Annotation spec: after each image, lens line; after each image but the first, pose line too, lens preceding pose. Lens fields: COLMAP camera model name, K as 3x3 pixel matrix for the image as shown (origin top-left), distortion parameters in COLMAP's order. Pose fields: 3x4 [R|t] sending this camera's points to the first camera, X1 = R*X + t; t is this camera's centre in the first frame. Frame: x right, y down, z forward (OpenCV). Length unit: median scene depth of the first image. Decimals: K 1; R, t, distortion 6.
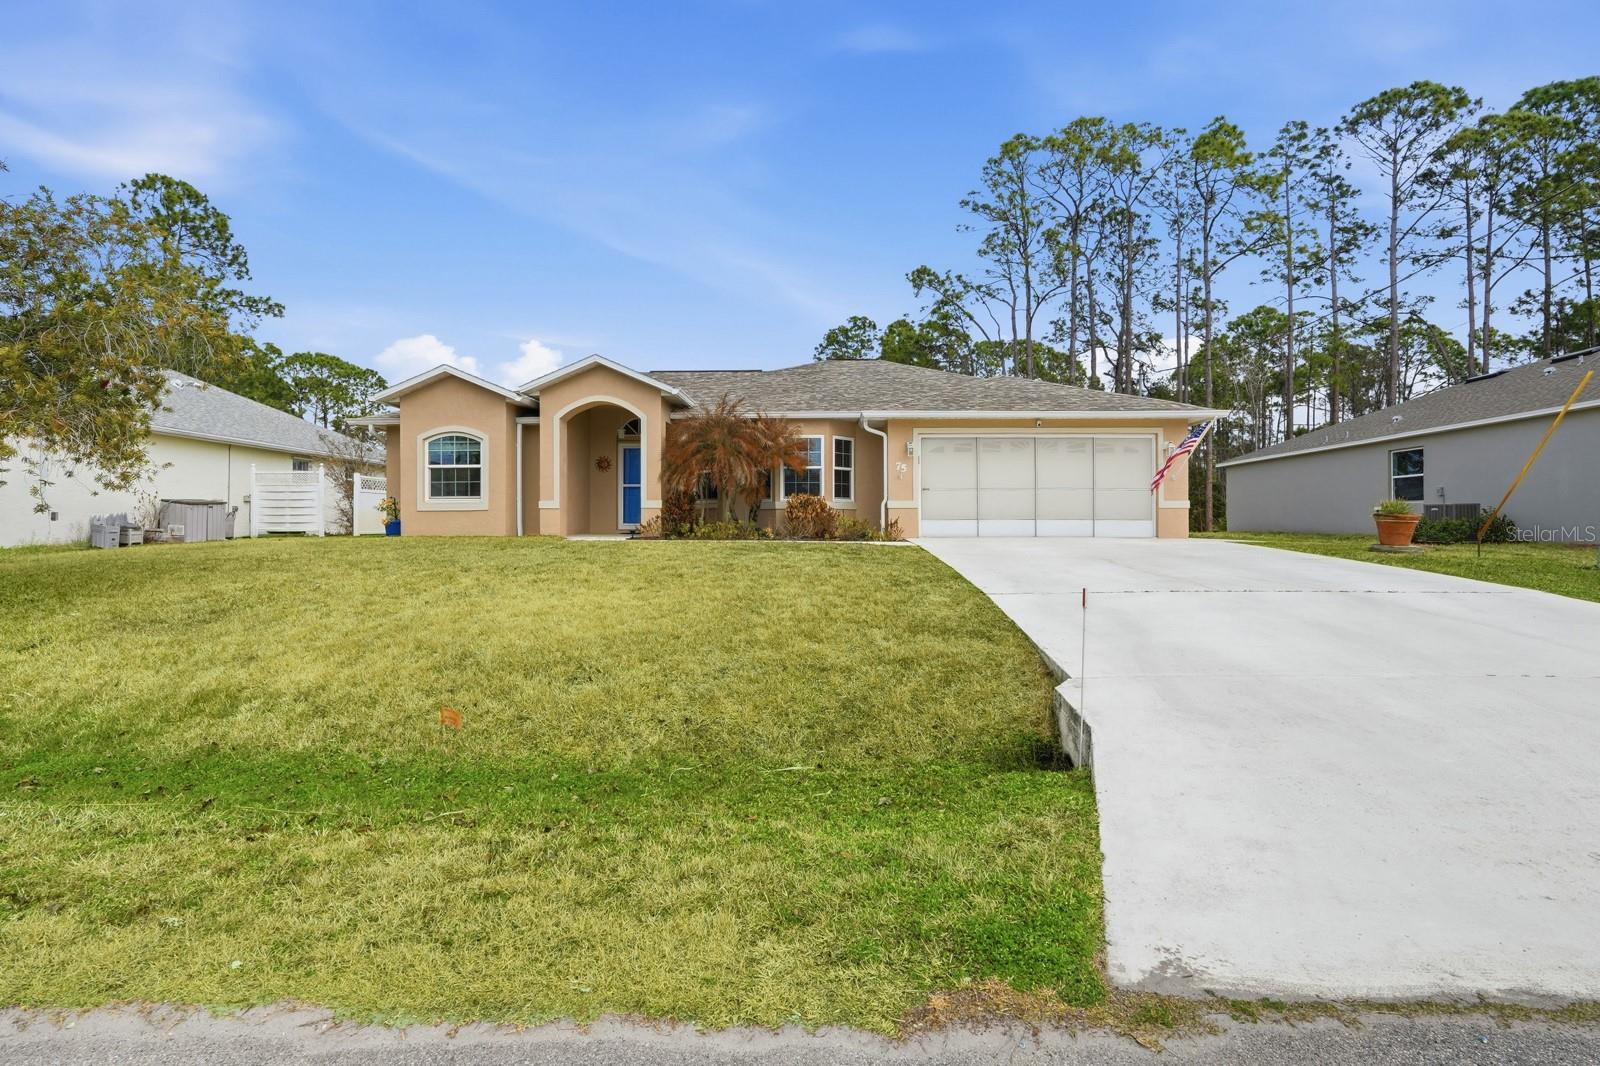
lens RADIAL K [[718.5, 0, 791.5], [0, 718.5, 530.9], [0, 0, 1]] dist [-0.017527, 0.006319]
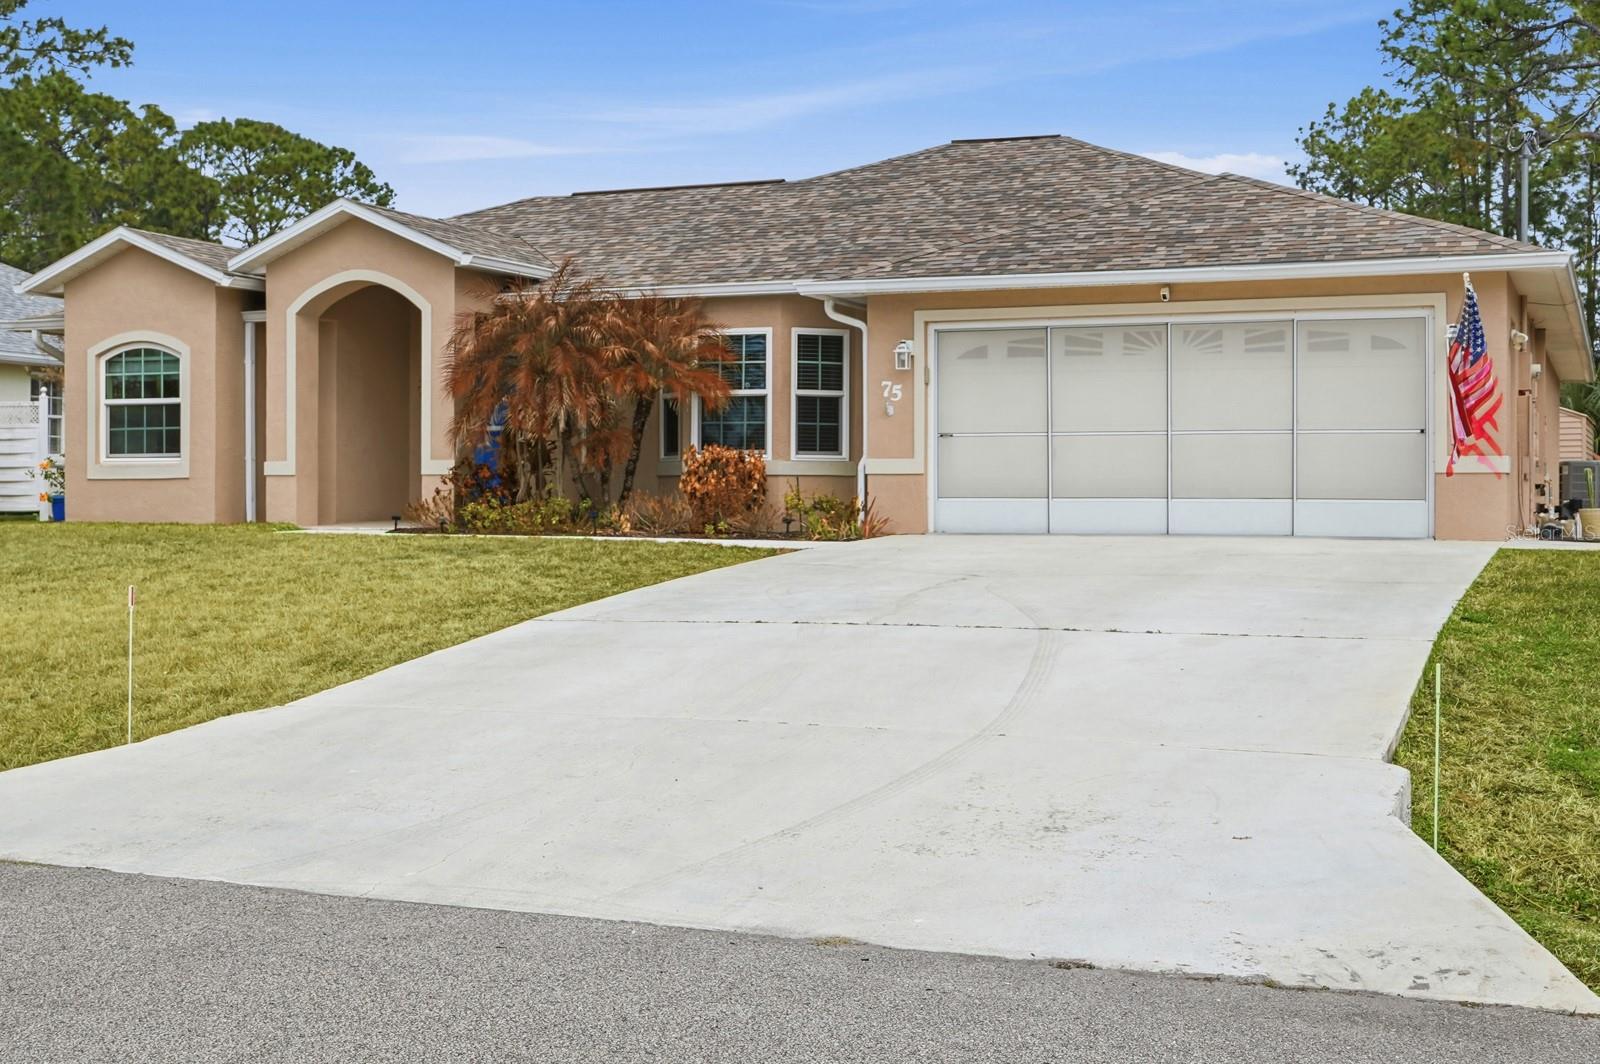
lens RADIAL K [[2012.0, 0, 816.2], [0, 2012.0, 517.1], [0, 0, 1]] dist [-0.011149, 0.000000]
pose [[0.935489, 0.007764, -0.353271, 0.588811], [-0.007471, 0.999970, 0.002193, -0.005062], [0.353278, 0.000588, 0.935518, -0.305380]]
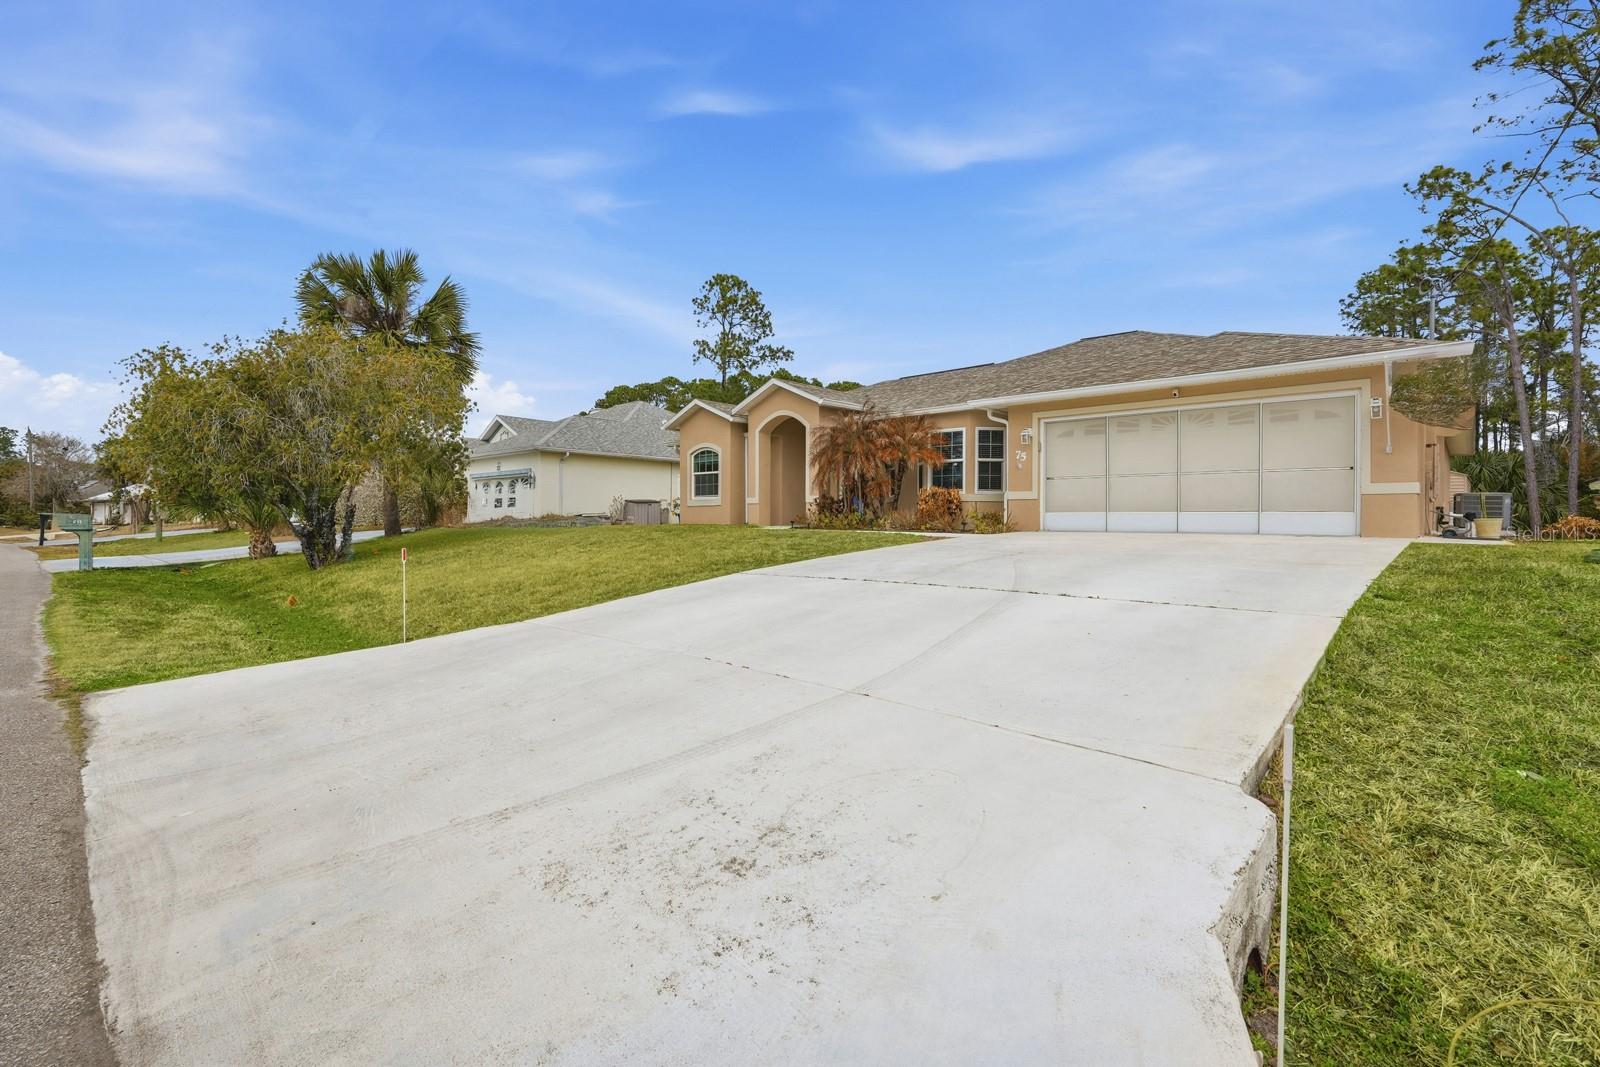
lens RADIAL K [[718.5, 0, 807.2], [0, 718.5, 532.3], [0, 0, 1]] dist [-0.017527, 0.006319]
pose [[0.742619, 0.018058, -0.669471, 0.571990], [-0.014953, 0.999834, 0.010382, 0.005642], [0.669548, 0.002301, 0.742766, 0.116926]]
